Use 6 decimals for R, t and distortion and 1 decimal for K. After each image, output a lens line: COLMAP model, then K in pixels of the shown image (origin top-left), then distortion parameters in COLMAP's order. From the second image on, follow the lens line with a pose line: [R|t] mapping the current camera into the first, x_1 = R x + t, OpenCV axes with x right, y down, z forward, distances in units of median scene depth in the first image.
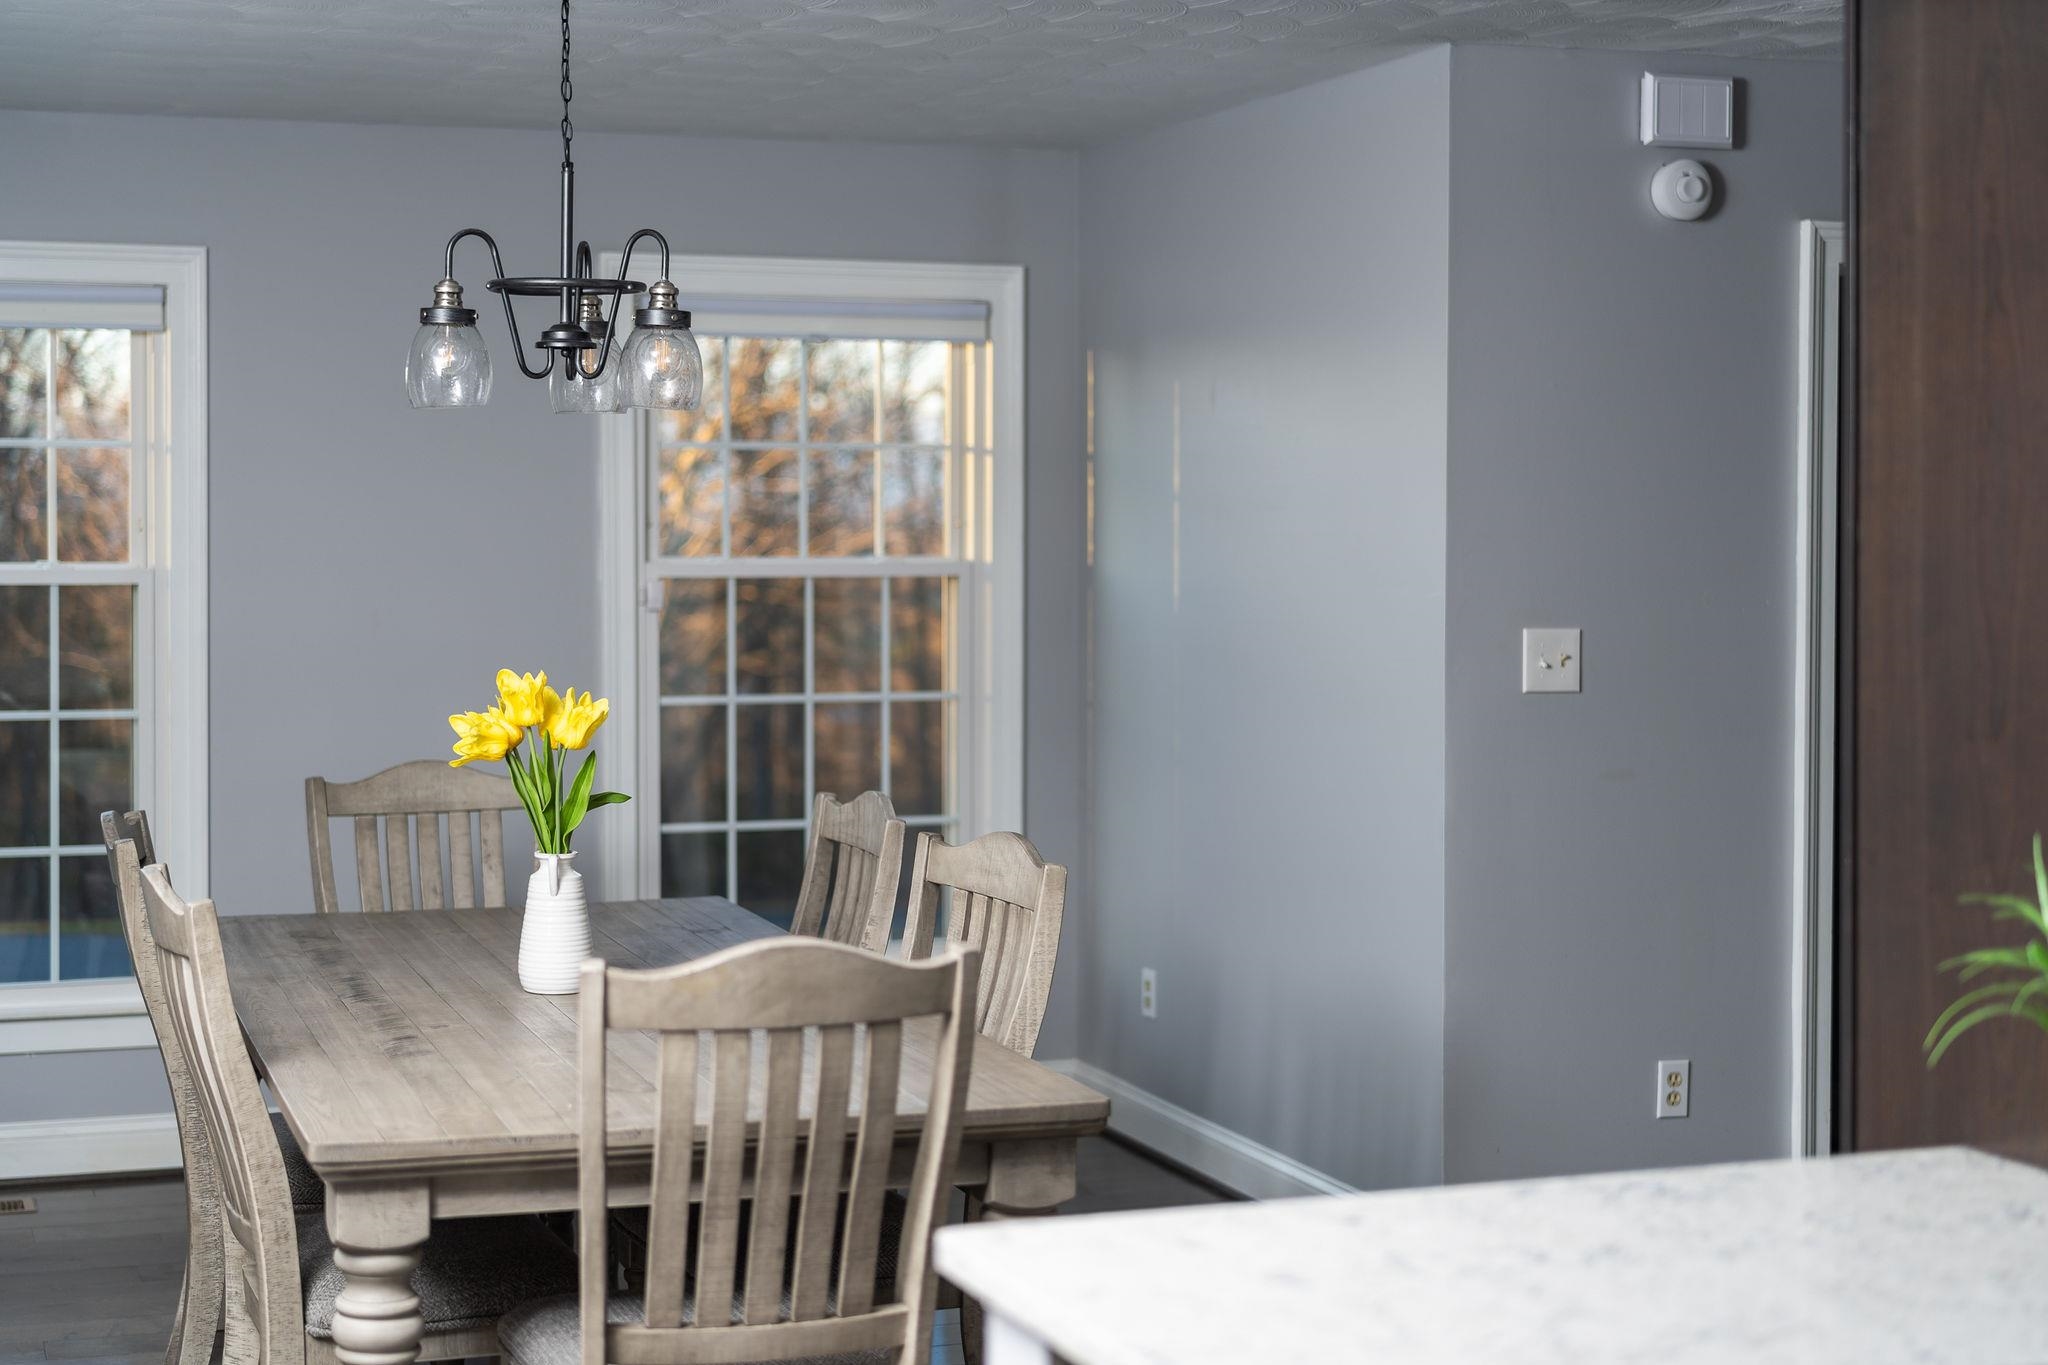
lens RADIAL K [[3012.9, 0, 1024.0], [0, 3012.9, 682.5], [0, 0, 1]] dist [-0.012666, -0.026676]
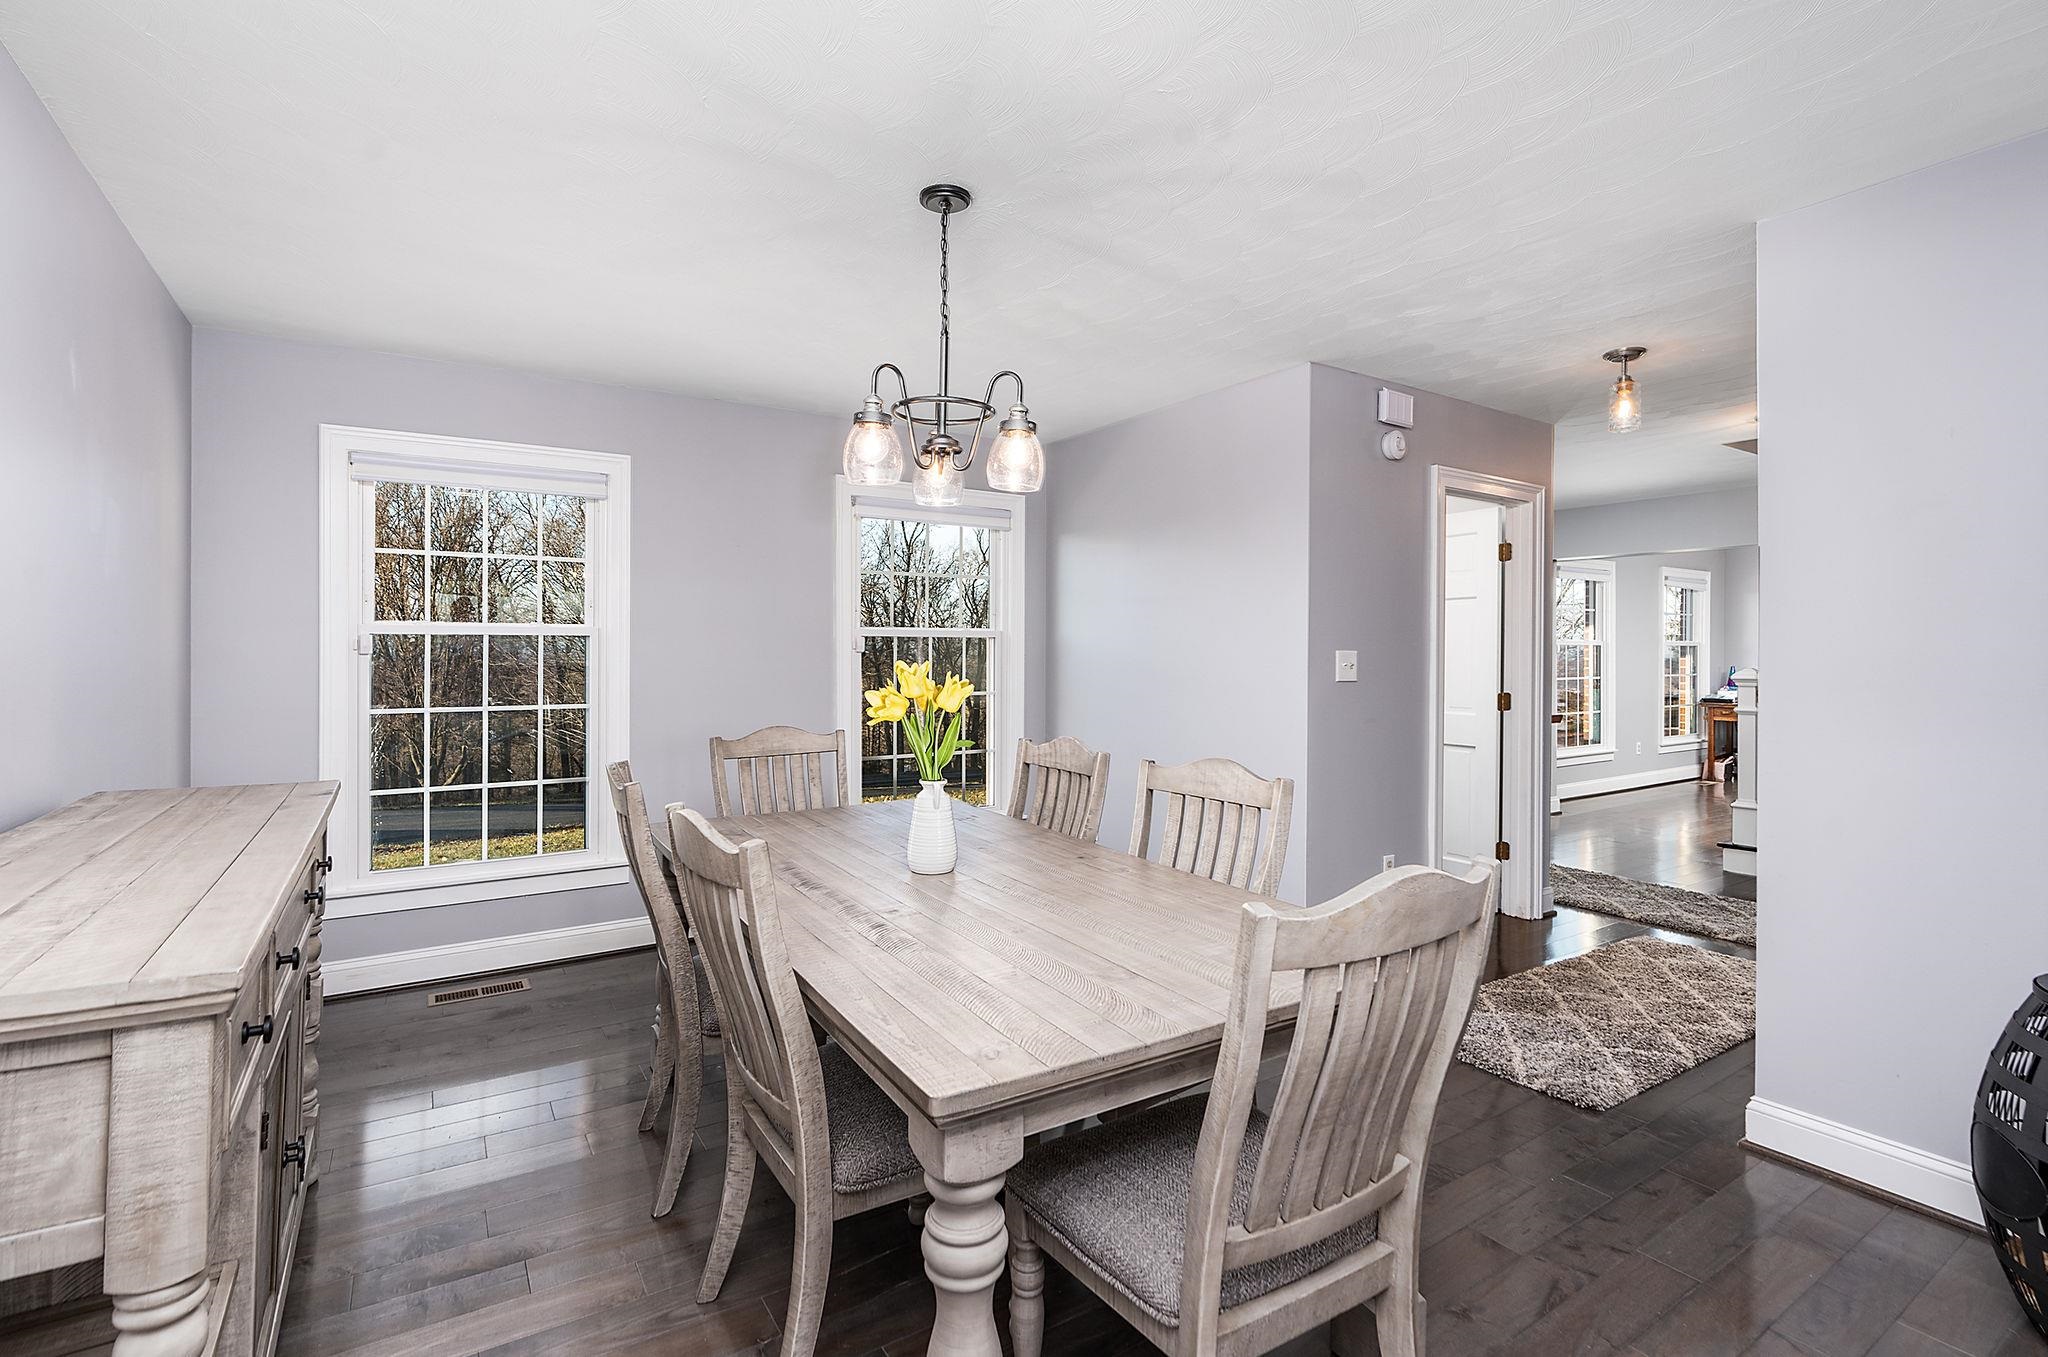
lens RADIAL K [[959.3, 0, 1093.2], [0, 959.3, 666.6], [0, 0, 1]] dist [-0.032588, 0.013082]
pose [[0.969308, -0.005951, 0.245776, -0.197843], [0.015343, 0.999223, -0.036314, 0.017852], [-0.245369, 0.038971, 0.968646, 0.511944]]
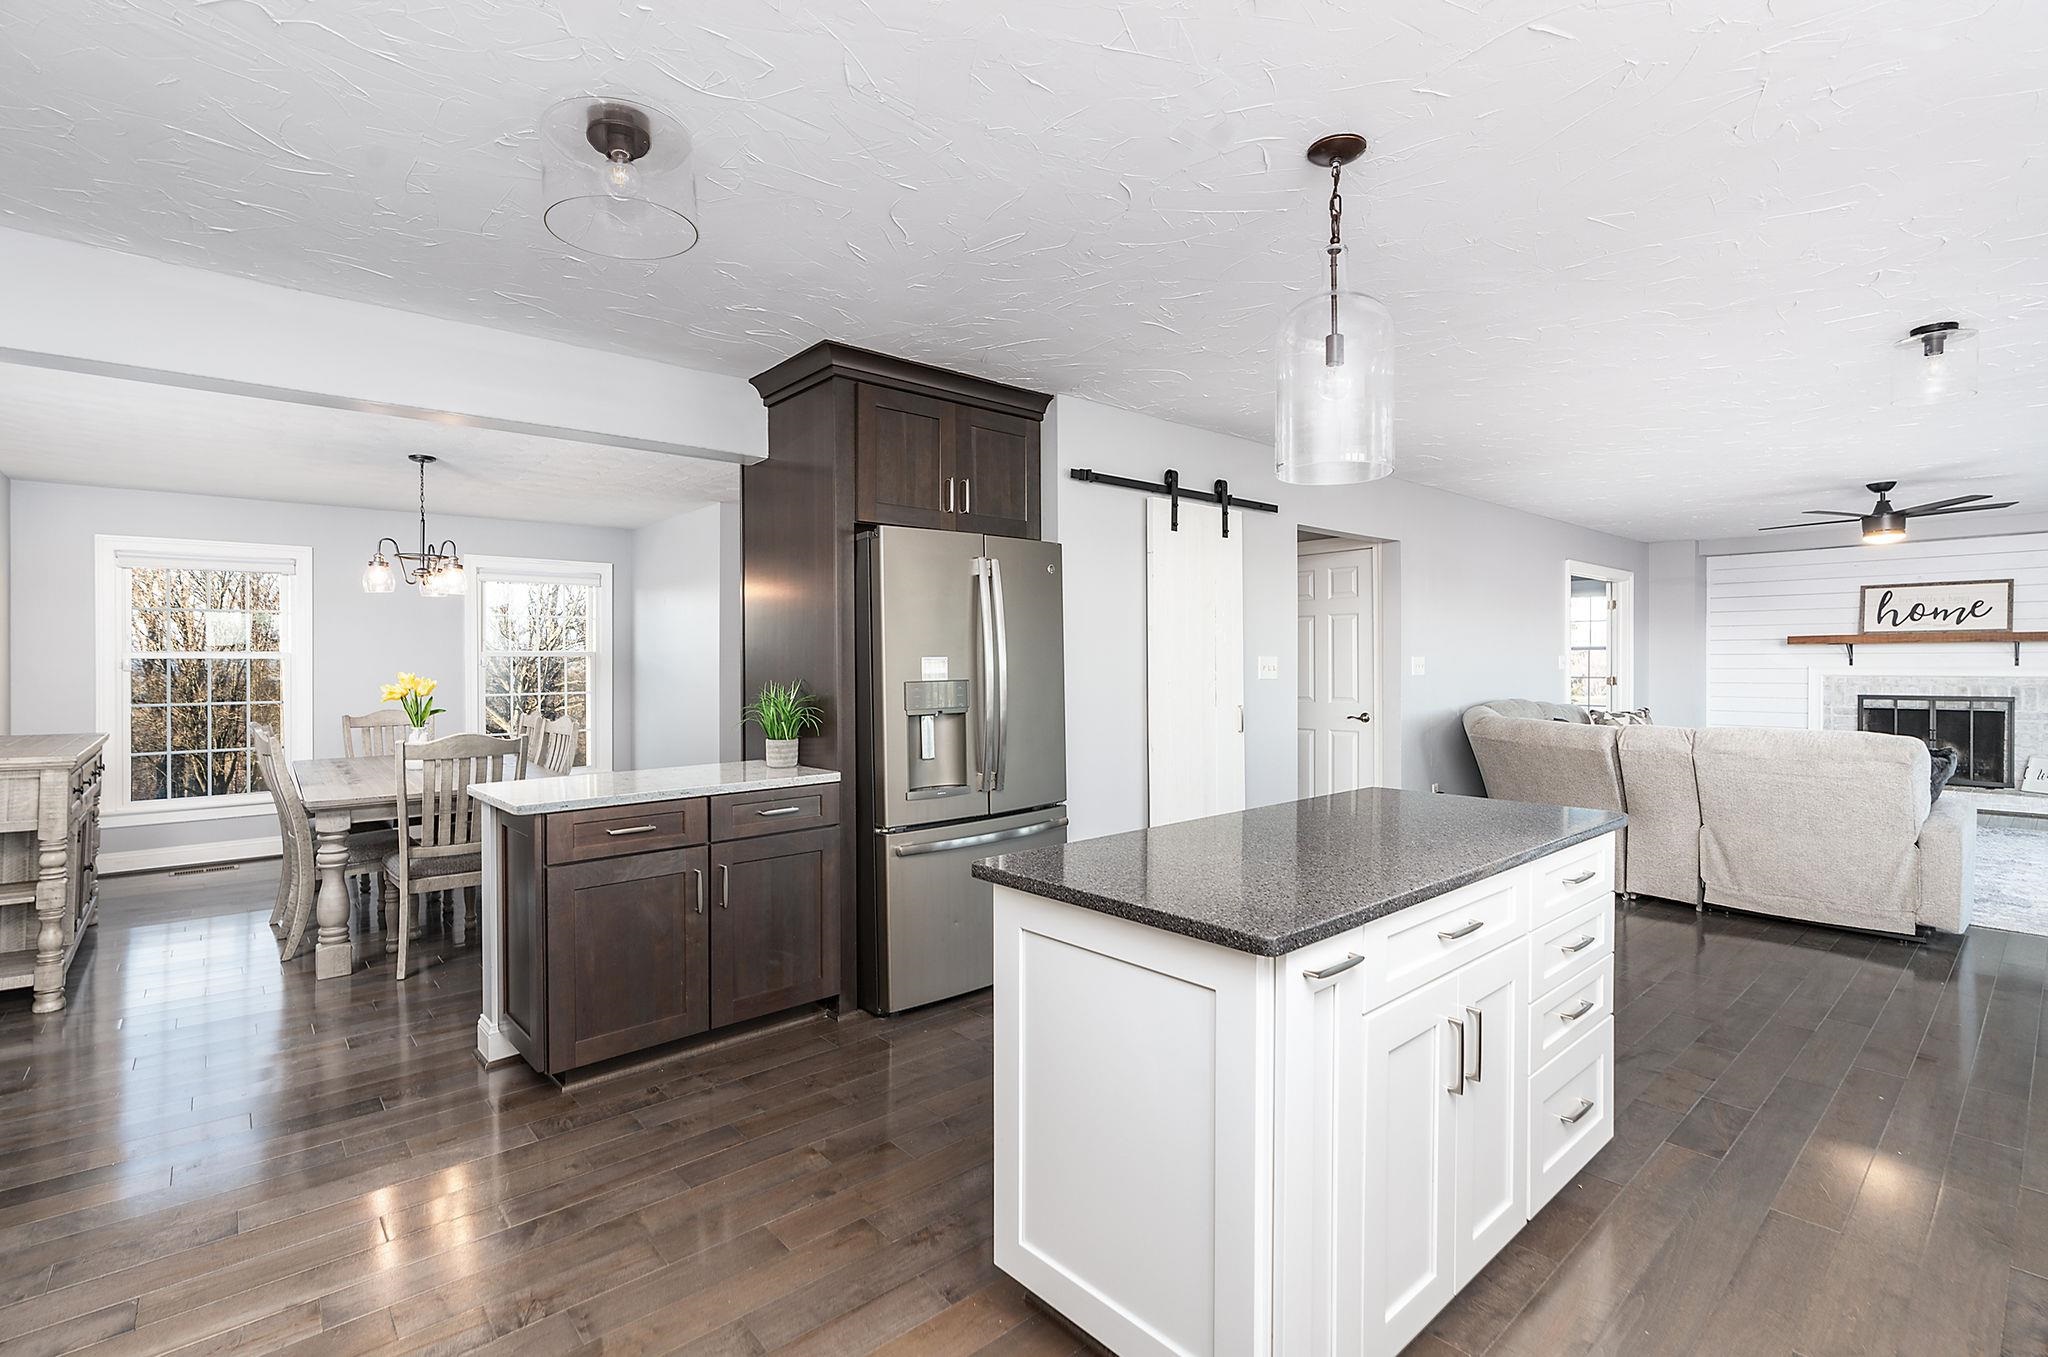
lens RADIAL K [[959.3, 0, 1093.2], [0, 959.3, 666.6], [0, 0, 1]] dist [-0.032588, 0.013082]
pose [[0.927473, -0.012751, 0.373673, 0.144512], [0.030754, 0.998633, -0.042257, 0.057388], [-0.372624, 0.050684, 0.926597, -0.241618]]
